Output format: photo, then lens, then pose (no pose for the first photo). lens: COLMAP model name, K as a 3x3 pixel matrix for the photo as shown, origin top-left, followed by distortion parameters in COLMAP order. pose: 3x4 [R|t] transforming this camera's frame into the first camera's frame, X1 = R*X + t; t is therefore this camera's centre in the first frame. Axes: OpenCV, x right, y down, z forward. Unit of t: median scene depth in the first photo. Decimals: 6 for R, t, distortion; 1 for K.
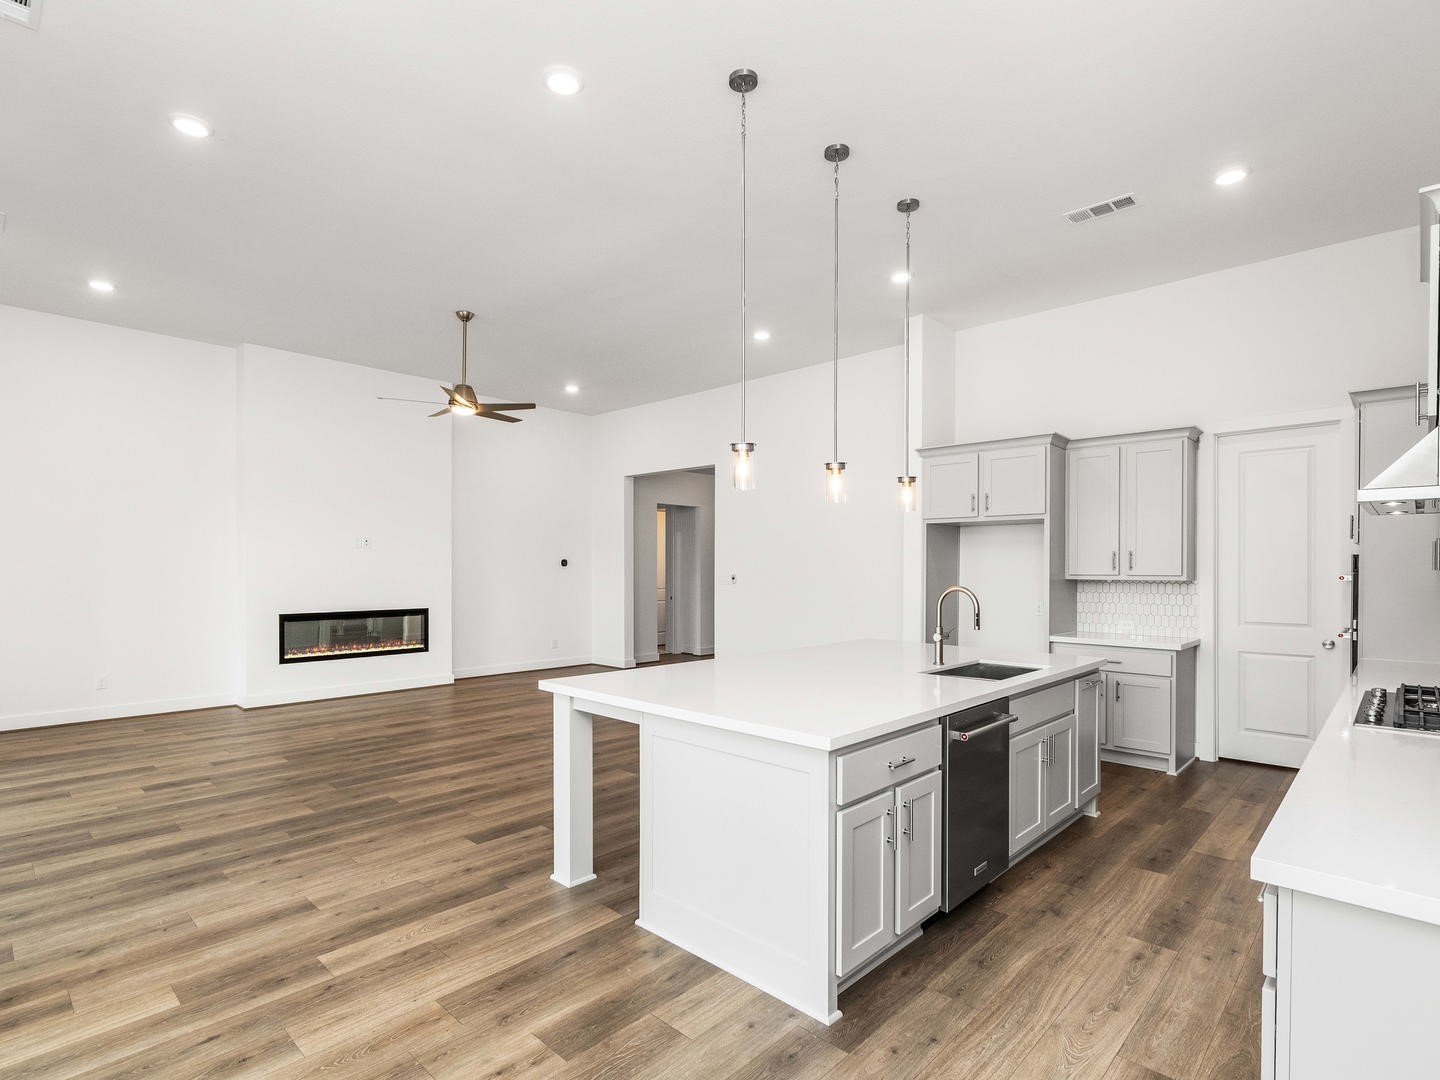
lens RADIAL K [[721.9, 0, 709.4], [0, 721.9, 576.3], [0, 0, 1]] dist [0.003021, -0.000328]
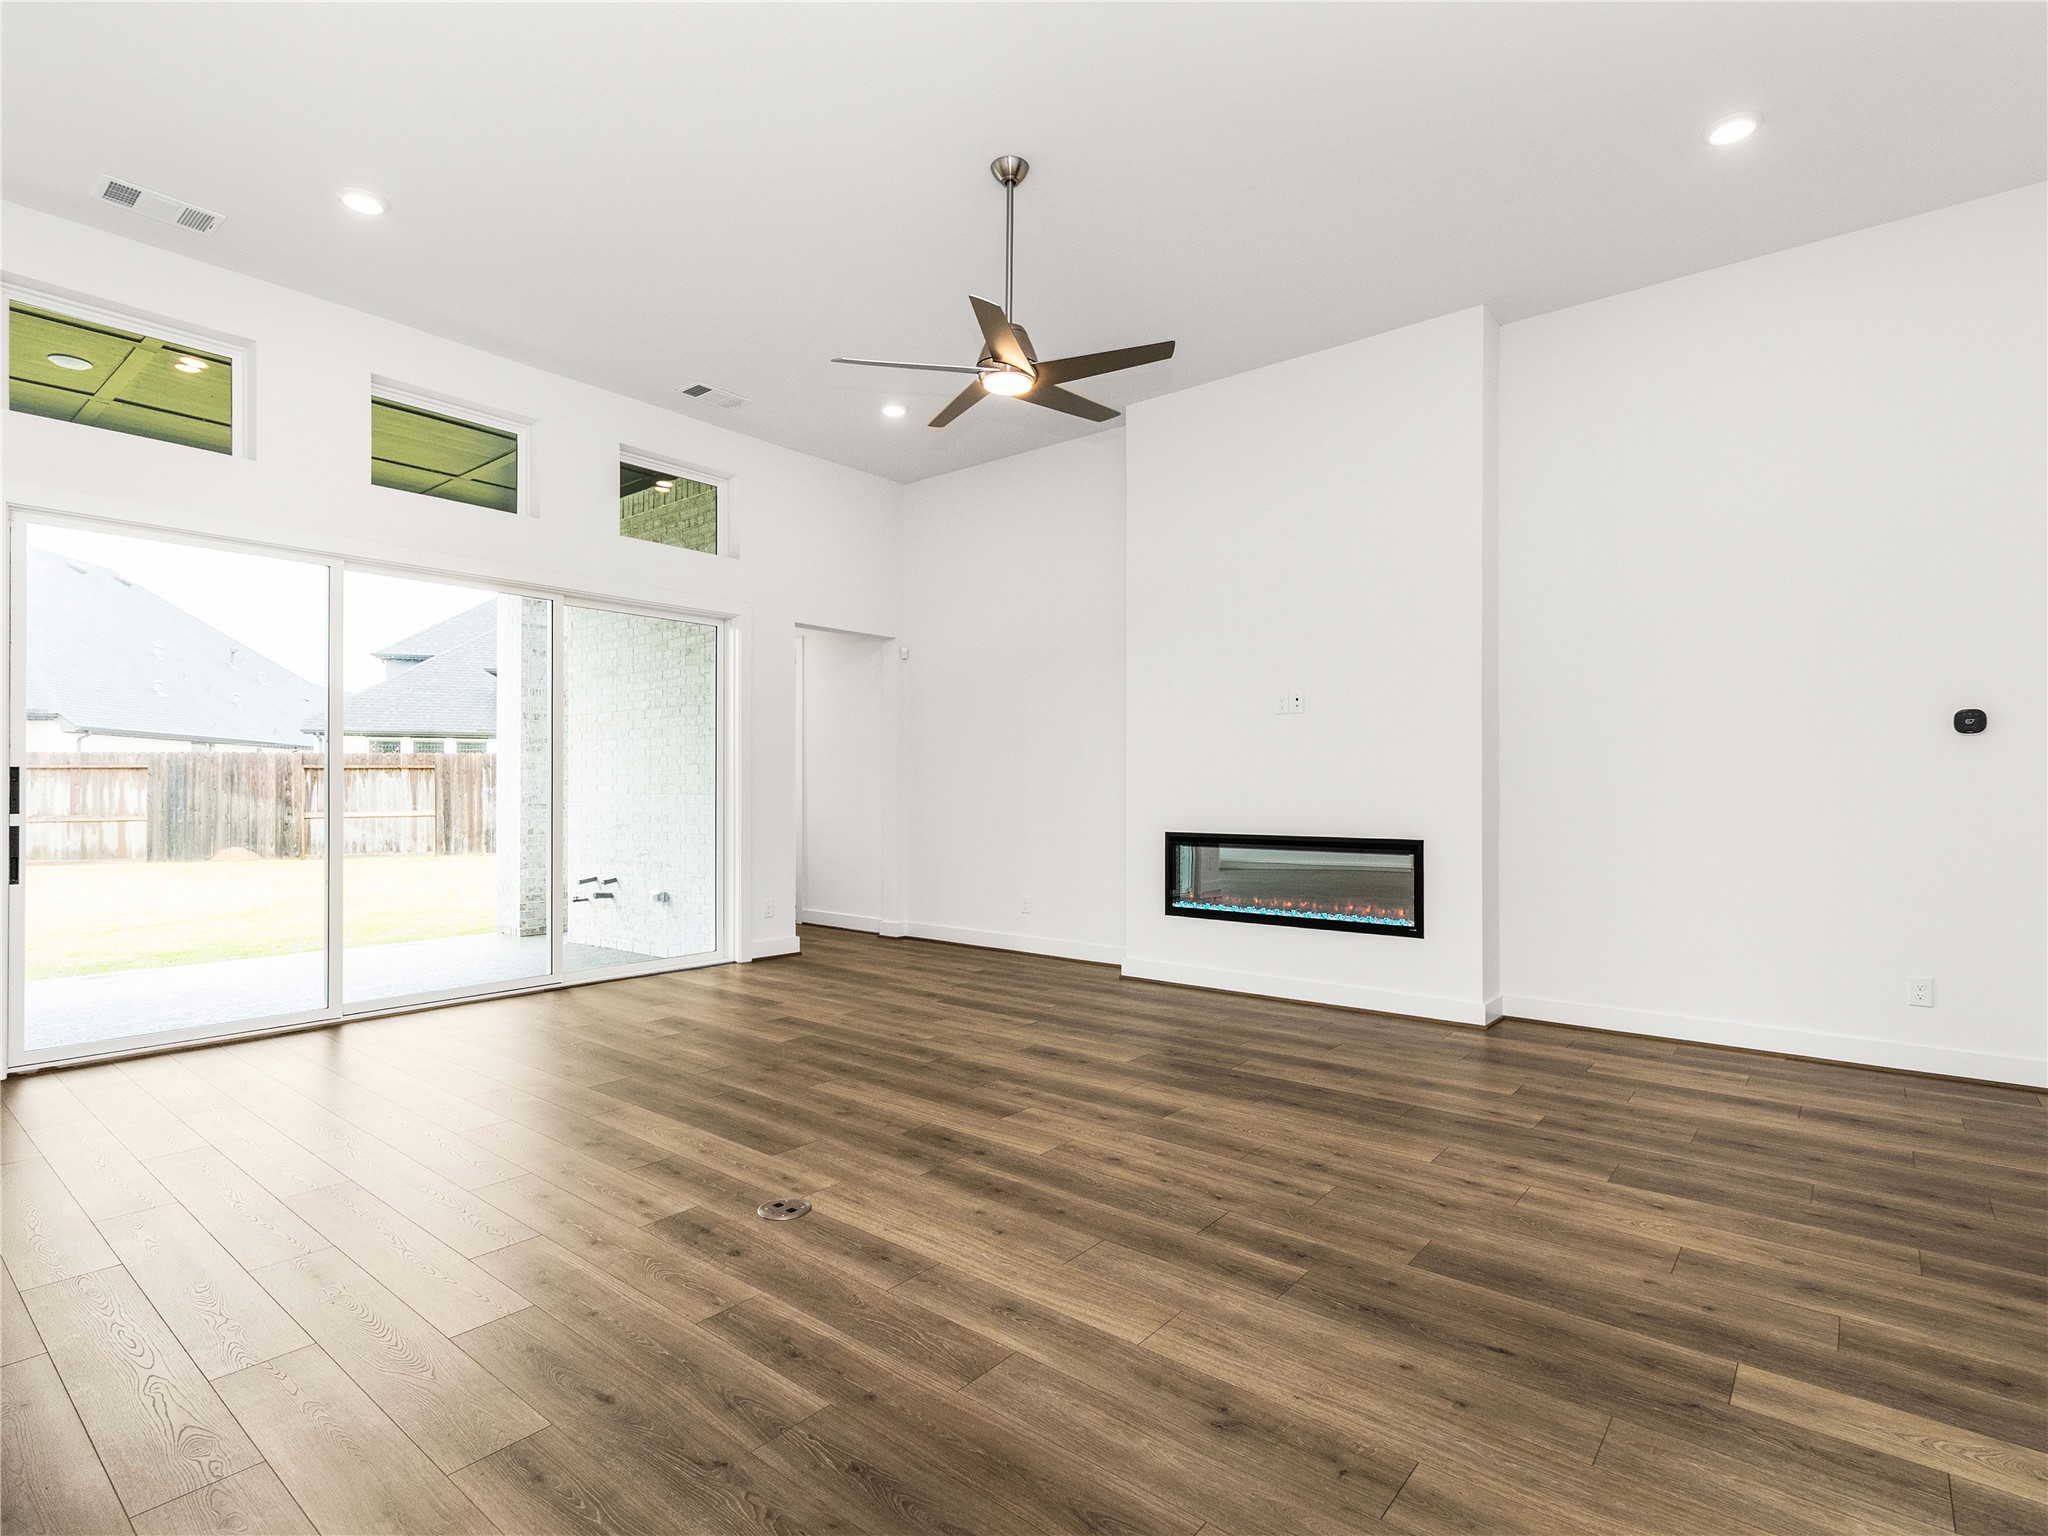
lens RADIAL K [[1026.6, 0, 1032.2], [0, 1026.6, 772.4], [0, 0, 1]] dist [0.003021, -0.000328]
pose [[0.079494, -0.016934, -0.996691, 0.361897], [-0.012181, 0.999765, -0.017958, 0.027872], [0.996761, 0.013568, 0.079269, 1.163157]]
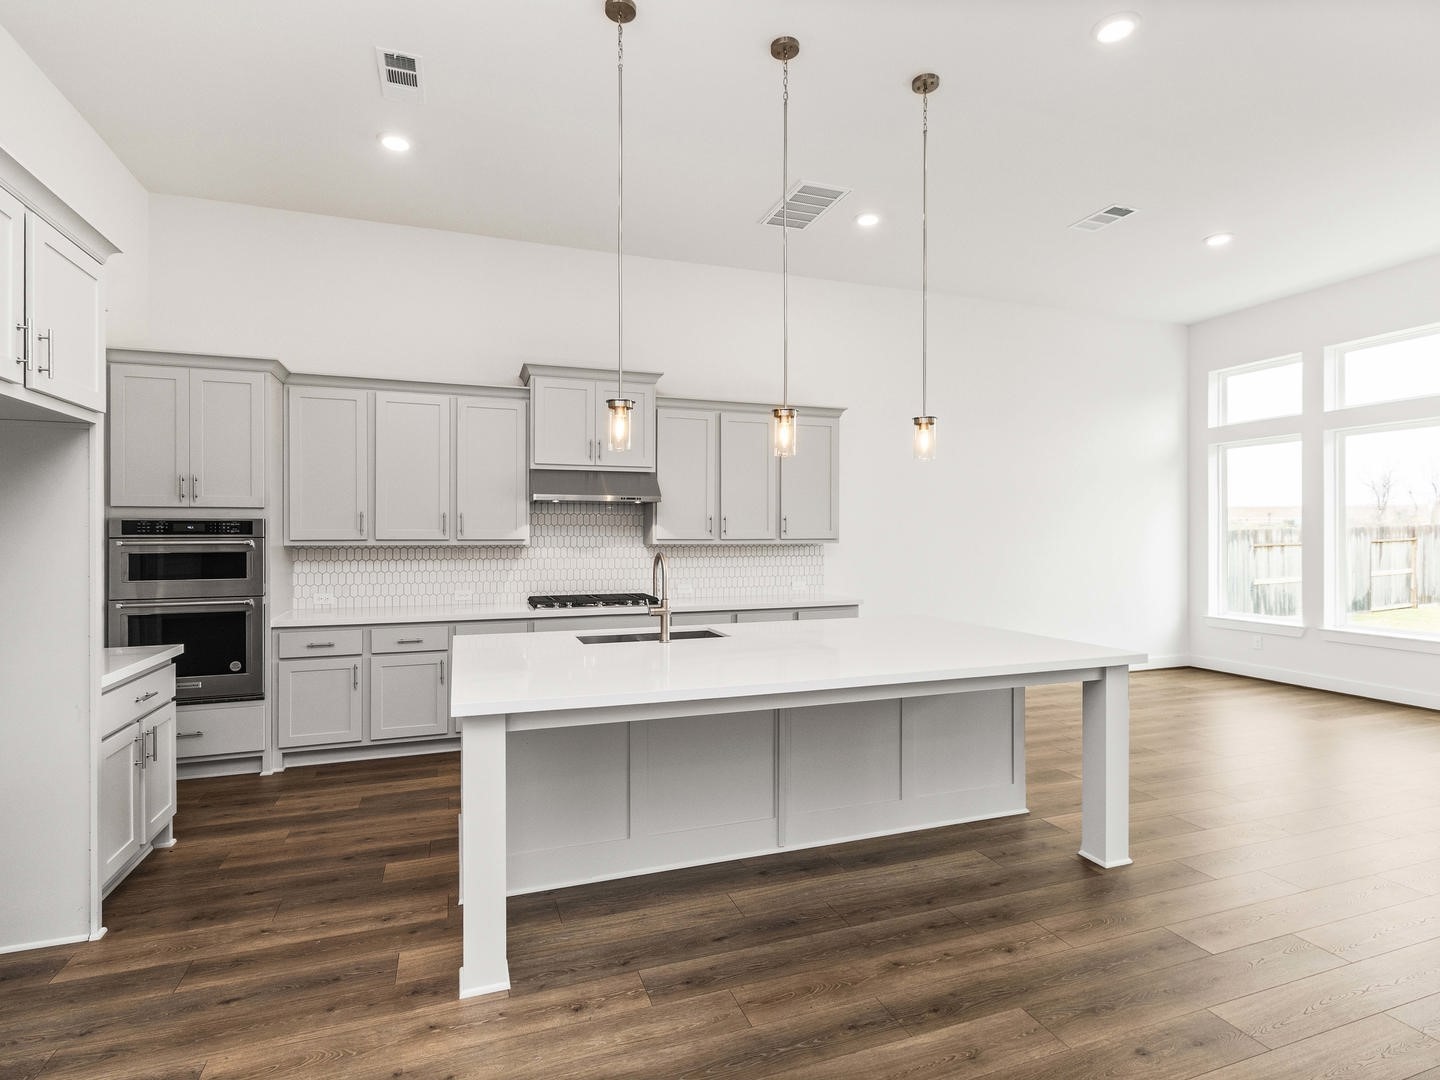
lens RADIAL K [[721.9, 0, 709.4], [0, 721.9, 539.1], [0, 0, 1]] dist [0.003021, -0.000328]
pose [[-0.890157, -0.006288, 0.455611, -0.097375], [0.003469, 0.999782, 0.020576, -0.017070], [-0.455641, 0.019896, -0.889941, 1.325109]]
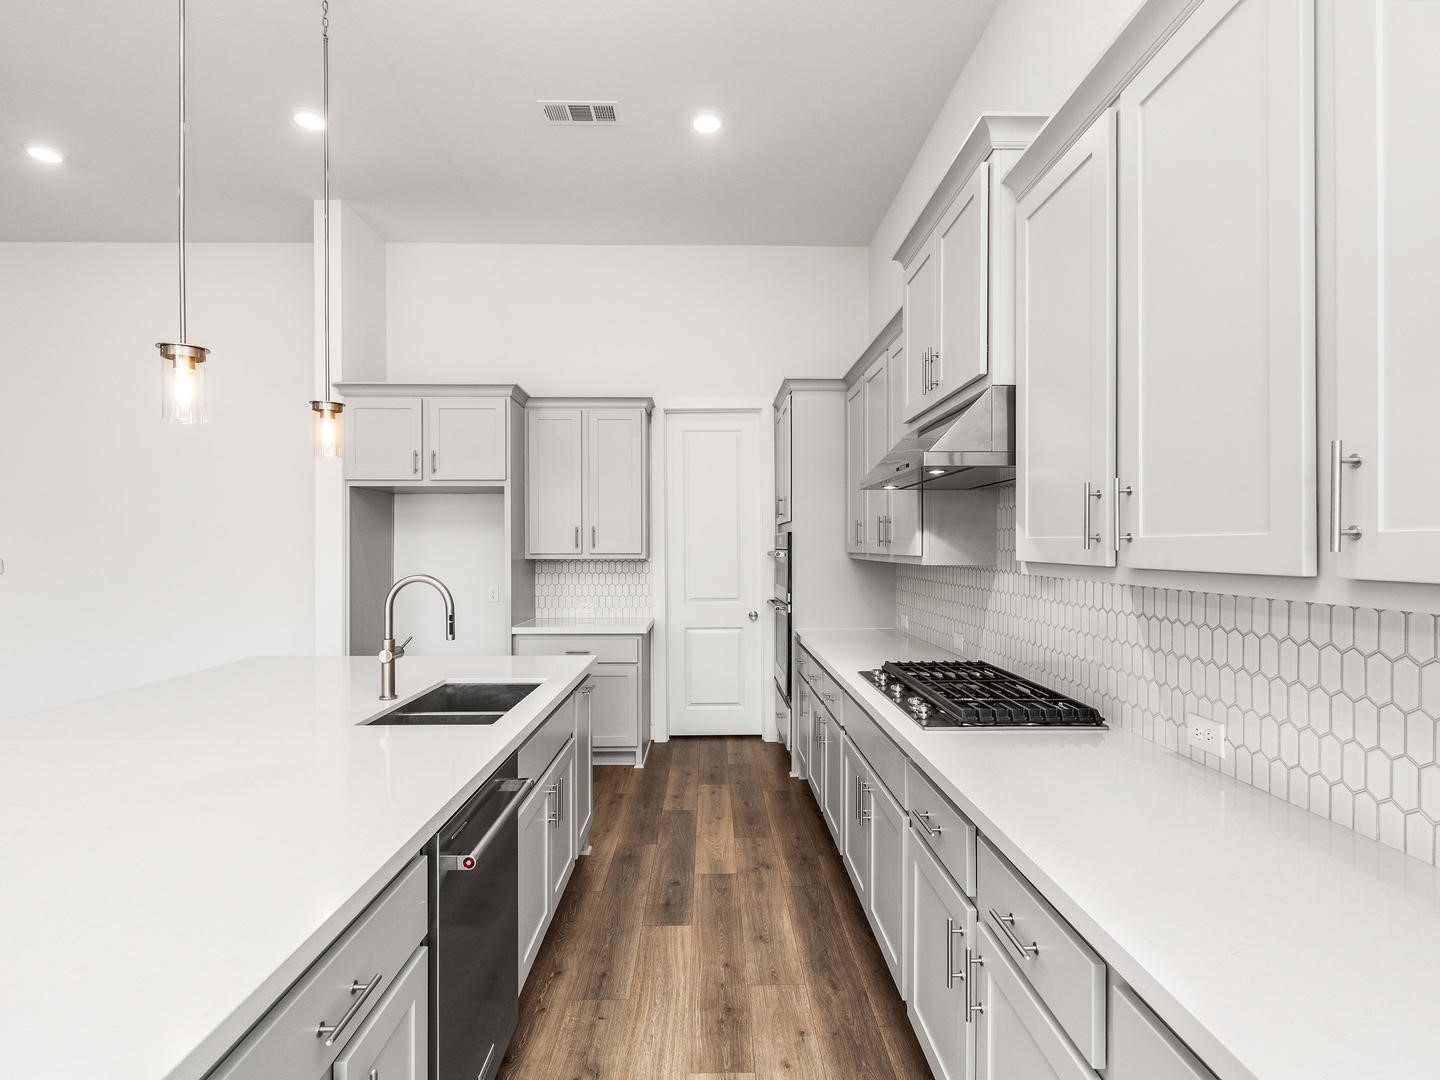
lens RADIAL K [[721.9, 0, 720.8], [0, 721.9, 546.7], [0, 0, 1]] dist [0.003021, -0.000328]
pose [[0.707328, -0.004361, 0.706872, 0.057931], [0.011523, 0.999919, -0.005361, -0.003521], [-0.706792, 0.011937, 0.707321, 0.260847]]
